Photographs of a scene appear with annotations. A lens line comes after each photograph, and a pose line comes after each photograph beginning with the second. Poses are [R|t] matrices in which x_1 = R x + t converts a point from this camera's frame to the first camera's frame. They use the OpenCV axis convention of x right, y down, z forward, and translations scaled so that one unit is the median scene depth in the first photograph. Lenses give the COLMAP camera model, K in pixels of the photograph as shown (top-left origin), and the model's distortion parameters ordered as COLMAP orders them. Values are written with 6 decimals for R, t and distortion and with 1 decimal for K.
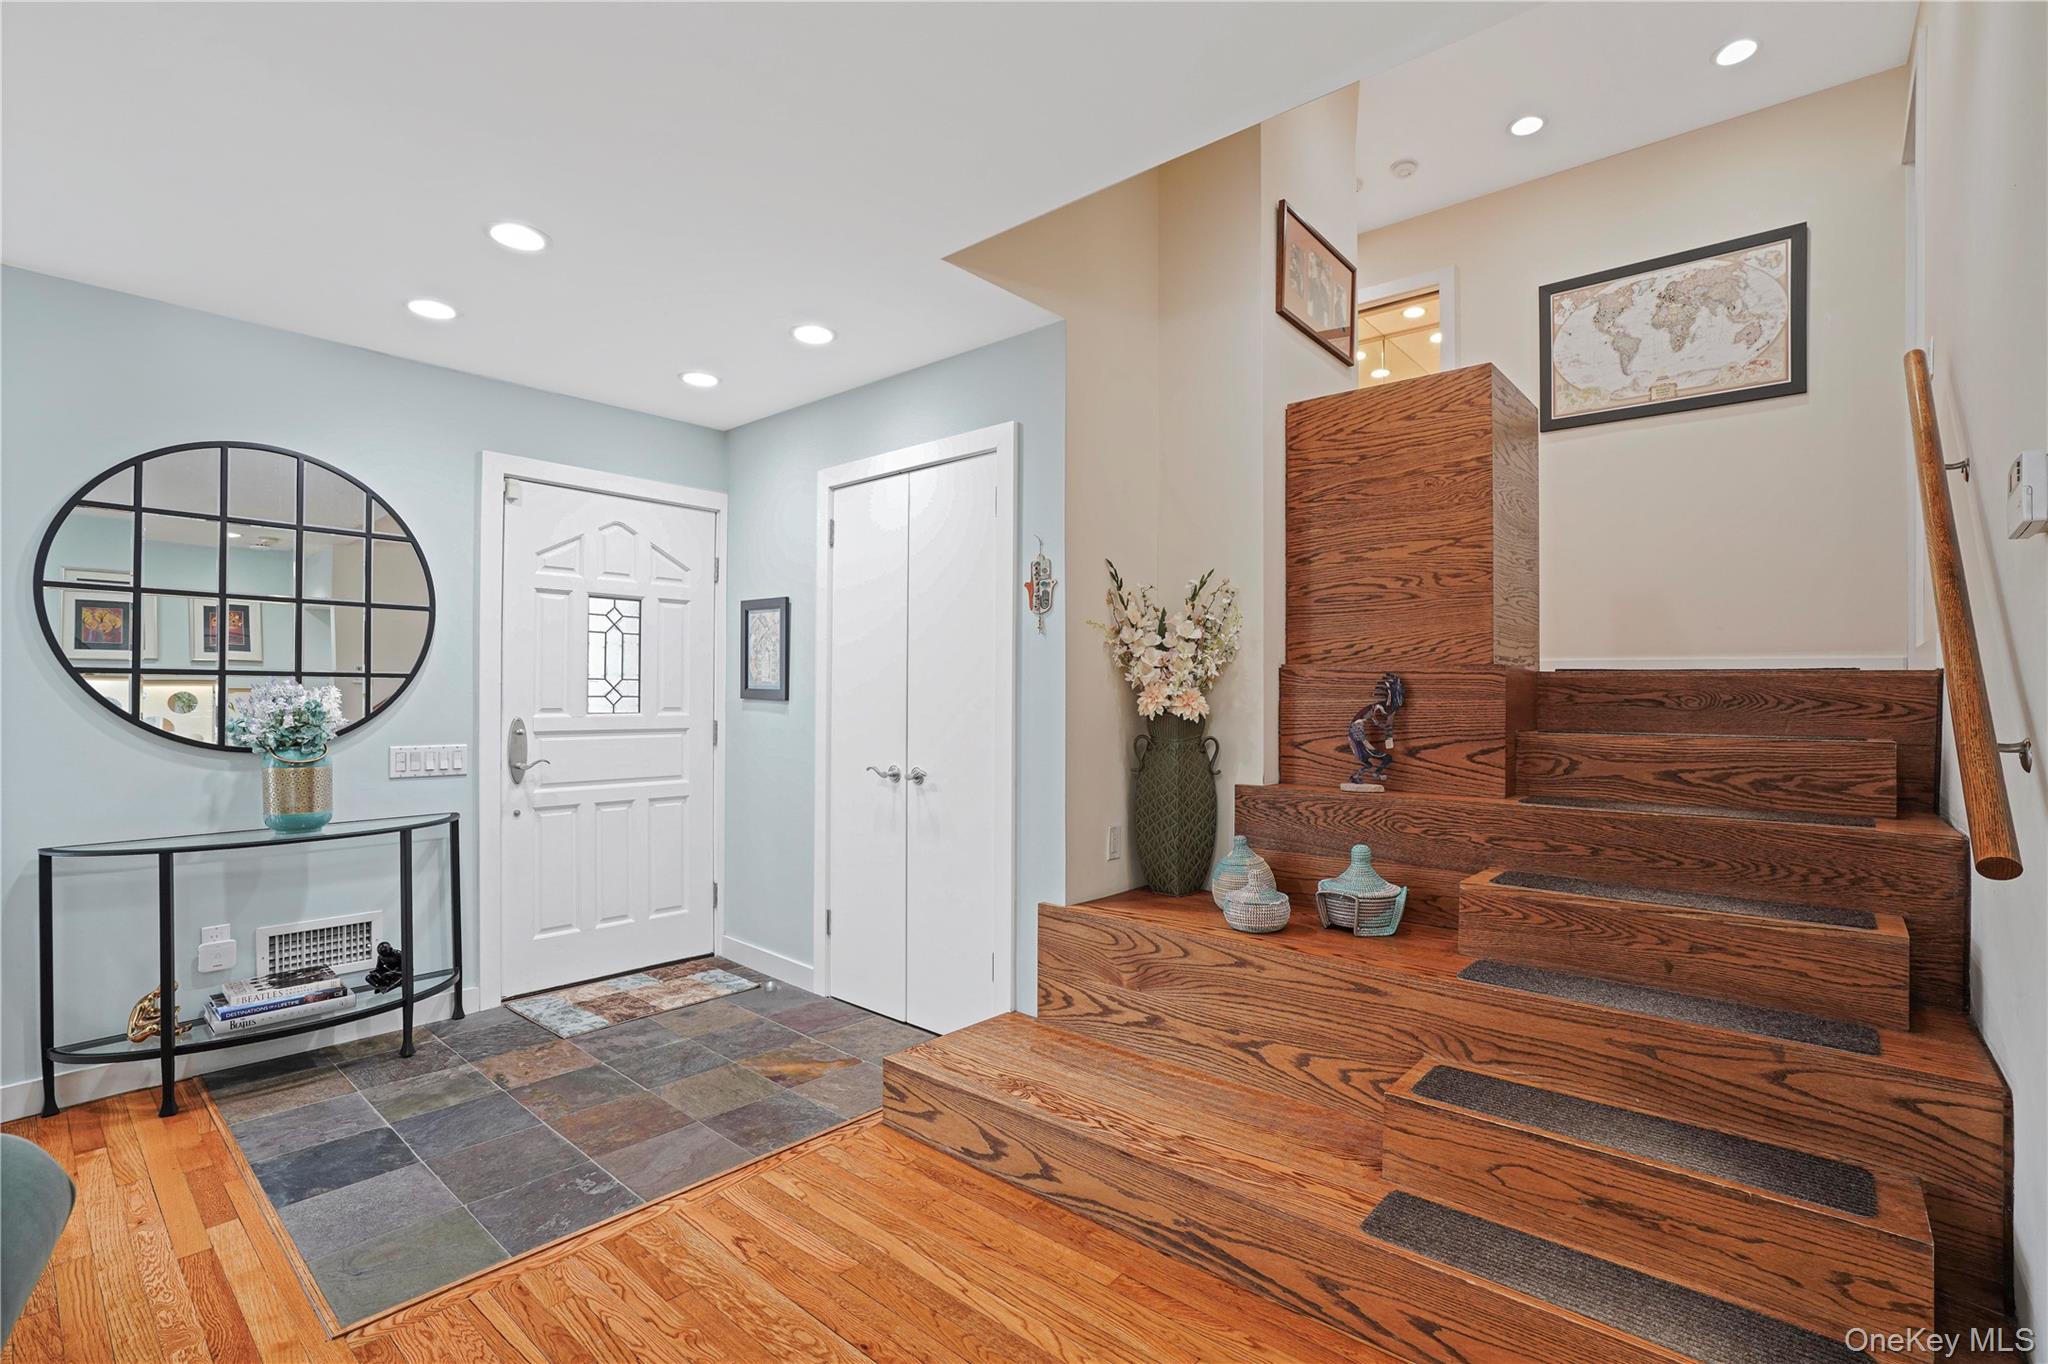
lens RADIAL K [[935.4, 0, 1004.6], [0, 935.4, 687.6], [0, 0, 1]] dist [-0.051787, 0.019495]
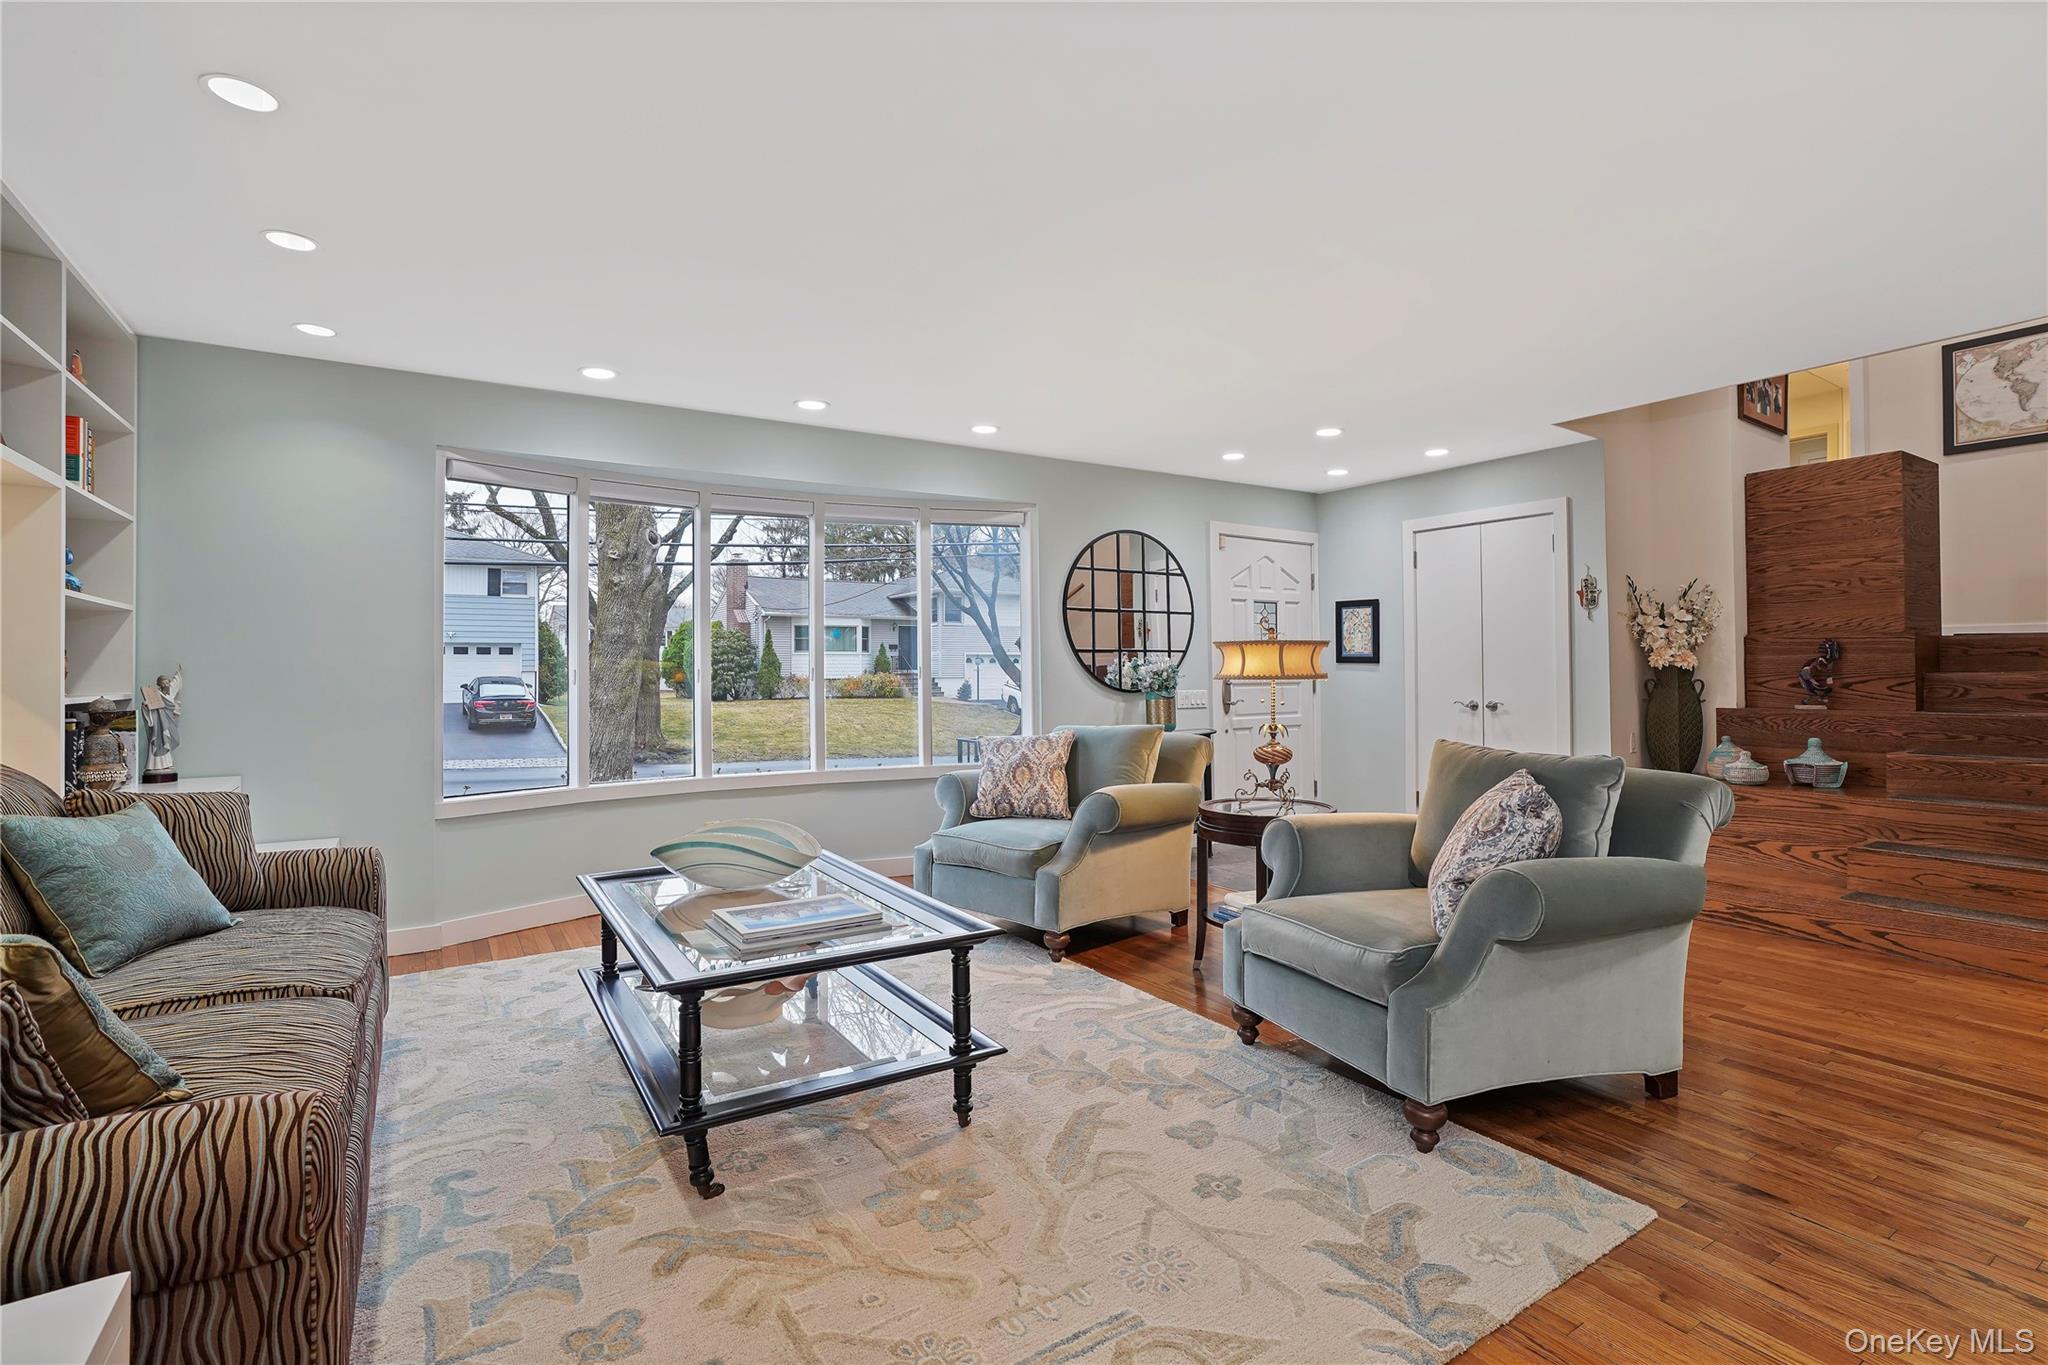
lens RADIAL K [[935.4, 0, 1006.2], [0, 935.4, 658.0], [0, 0, 1]] dist [-0.051787, 0.019495]
pose [[0.958741, -0.015752, -0.283844, -0.523000], [0.014566, 0.999874, -0.006289, 0.007546], [0.283907, 0.001895, 0.958850, -0.953979]]
